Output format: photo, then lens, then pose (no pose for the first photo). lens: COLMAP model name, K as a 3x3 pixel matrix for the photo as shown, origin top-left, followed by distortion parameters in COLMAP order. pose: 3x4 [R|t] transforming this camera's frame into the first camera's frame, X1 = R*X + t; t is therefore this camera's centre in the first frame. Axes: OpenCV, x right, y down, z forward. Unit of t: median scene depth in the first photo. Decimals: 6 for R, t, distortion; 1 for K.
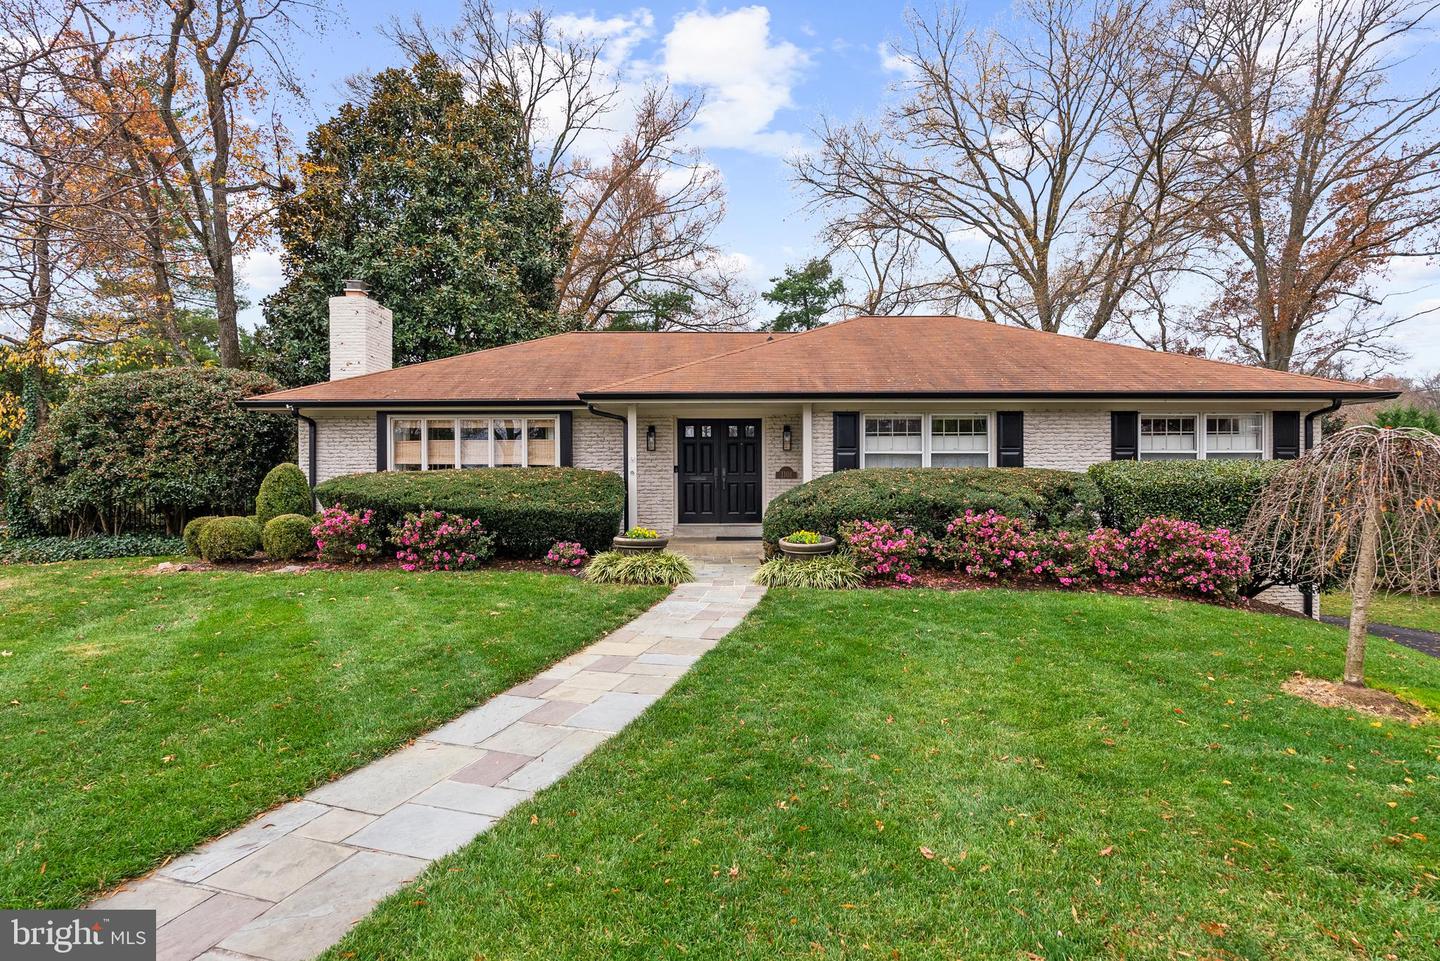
lens RADIAL K [[805.2, 0, 717.9], [0, 805.2, 477.9], [0, 0, 1]] dist [-0.007389, 0.006146]
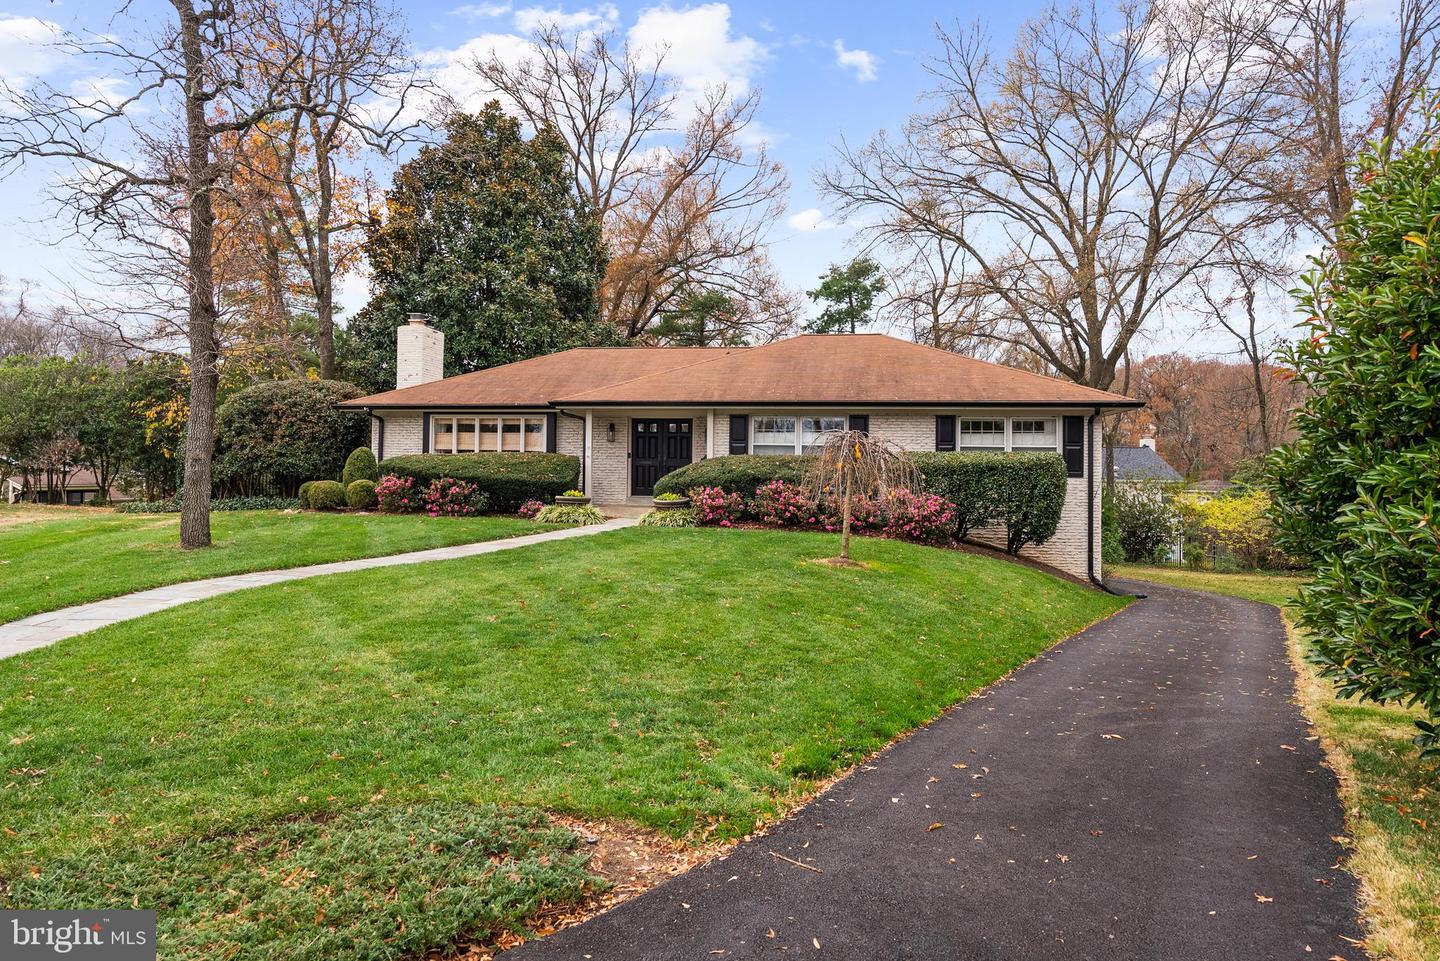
lens RADIAL K [[969.7, 0, 714.4], [0, 969.7, 441.7], [0, 0, 1]] dist [0.000202, -0.001433]
pose [[0.987485, 0.009777, -0.157412, 0.352974], [-0.015736, 0.999204, -0.036654, 0.024645], [0.156928, 0.038672, 0.986853, -0.608367]]
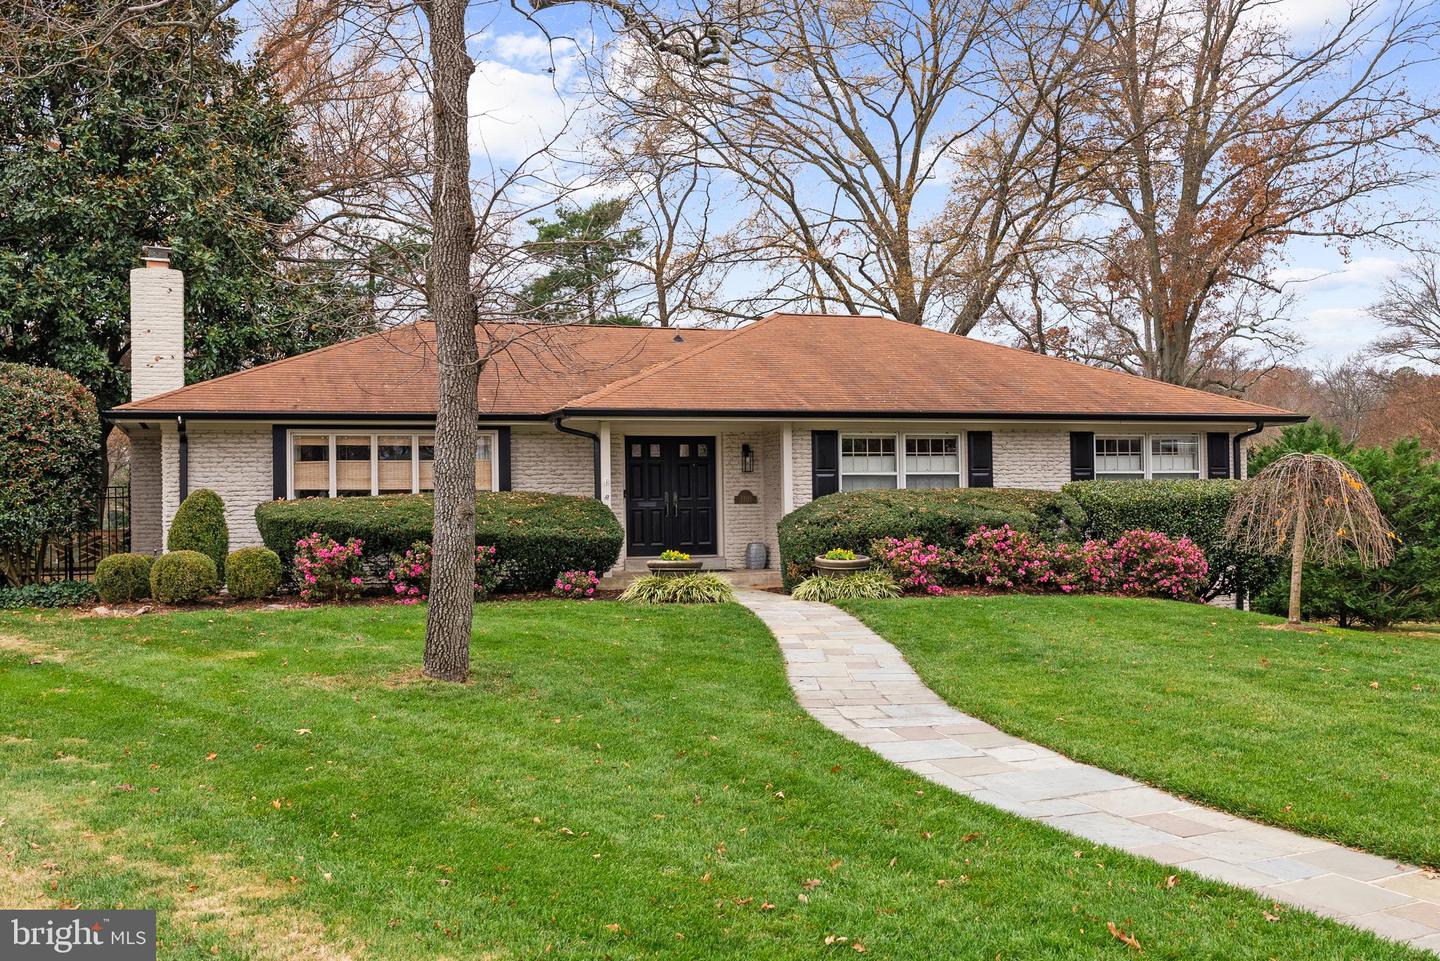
lens RADIAL K [[1441.3, 0, 721.9], [0, 1441.3, 482.8], [0, 0, 1]] dist [0.009686, 0.000000]
pose [[0.948259, -0.004488, 0.317467, -0.453003], [0.013963, 0.999522, -0.027577, 0.021767], [-0.317191, 0.030583, 0.947868, -0.515596]]
